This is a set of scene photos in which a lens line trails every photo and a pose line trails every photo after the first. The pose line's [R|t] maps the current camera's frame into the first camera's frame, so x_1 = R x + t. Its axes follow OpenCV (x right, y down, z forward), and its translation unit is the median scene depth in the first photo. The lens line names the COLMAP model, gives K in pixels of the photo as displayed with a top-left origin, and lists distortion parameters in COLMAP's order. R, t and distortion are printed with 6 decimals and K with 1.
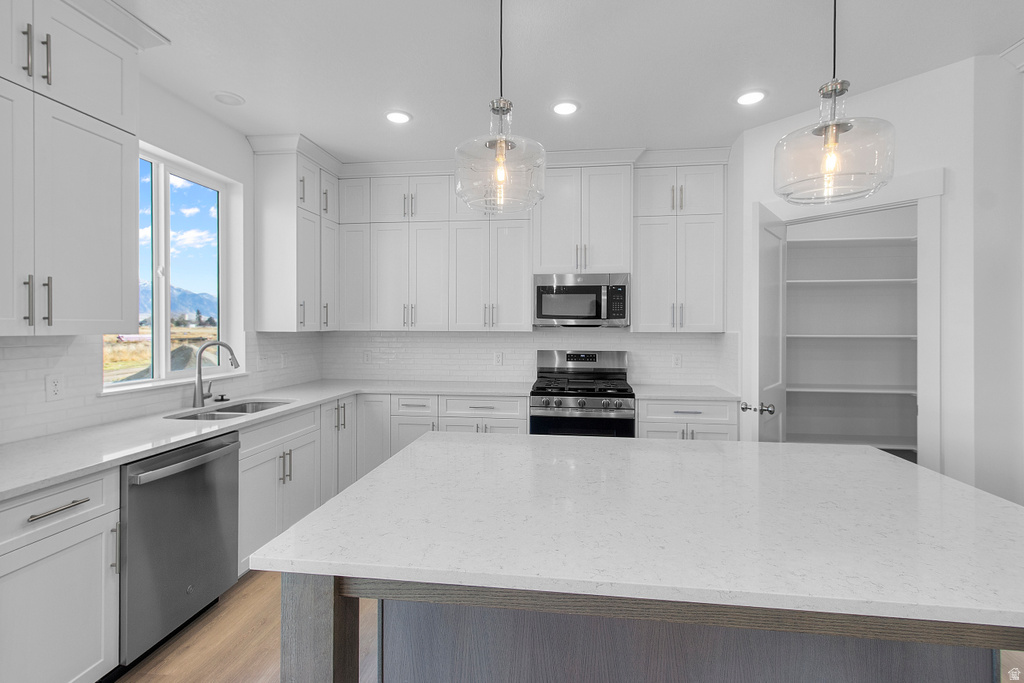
lens RADIAL K [[480.5, 0, 513.0], [0, 480.5, 328.6], [0, 0, 1]] dist [0.005958, 0.000500]
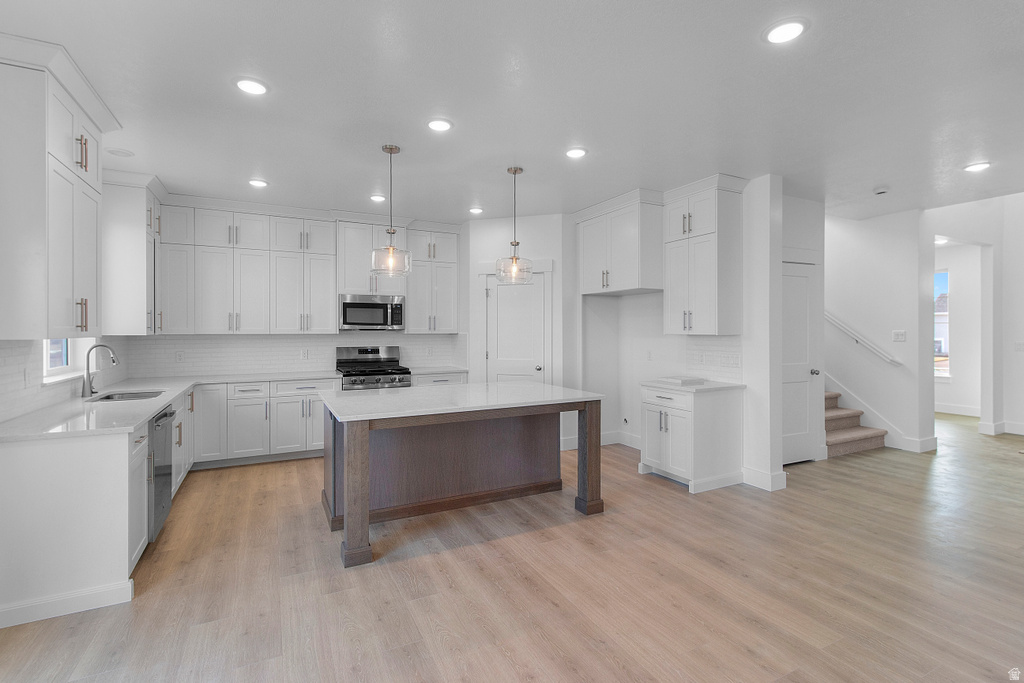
lens RADIAL K [[480.5, 0, 513.0], [0, 480.5, 328.6], [0, 0, 1]] dist [0.005958, 0.000500]
pose [[0.823756, -0.000973, 0.566943, -0.364610], [0.004883, 0.999974, -0.005379, 0.000926], [-0.566923, 0.007199, 0.823739, -0.507378]]
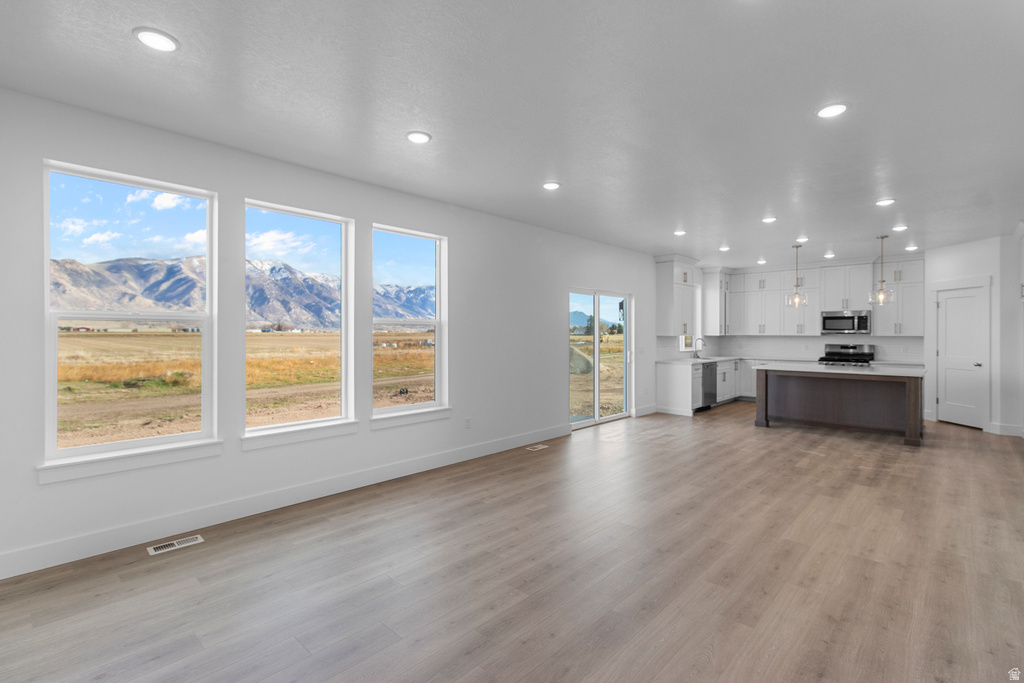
lens RADIAL K [[476.5, 0, 514.0], [0, 476.5, 338.4], [0, 0, 1]] dist [0.008744, 0.000420]
pose [[0.811749, 0.004154, -0.583991, 0.200728], [0.000098, 0.999974, 0.007249, 0.002977], [0.584006, -0.005942, 0.811727, -1.904993]]
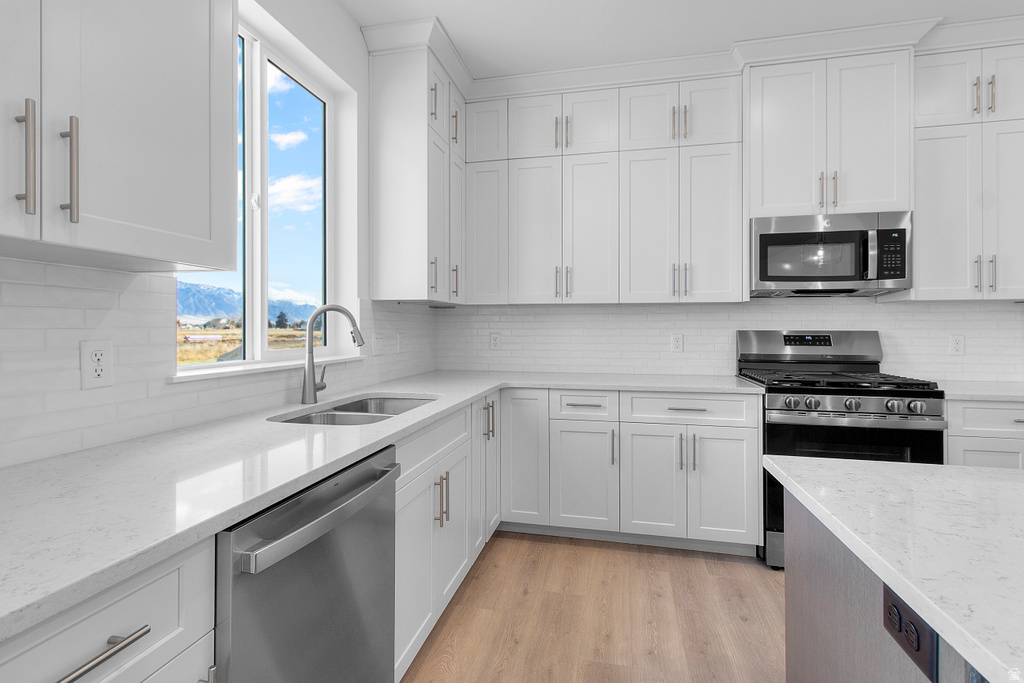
lens RADIAL K [[480.5, 0, 513.0], [0, 480.5, 328.6], [0, 0, 1]] dist [0.005958, 0.000500]
pose [[0.996123, -0.001984, -0.087950, -0.251908], [0.001707, 0.999993, -0.003219, 0.050013], [0.087956, 0.003057, 0.996120, 0.291852]]
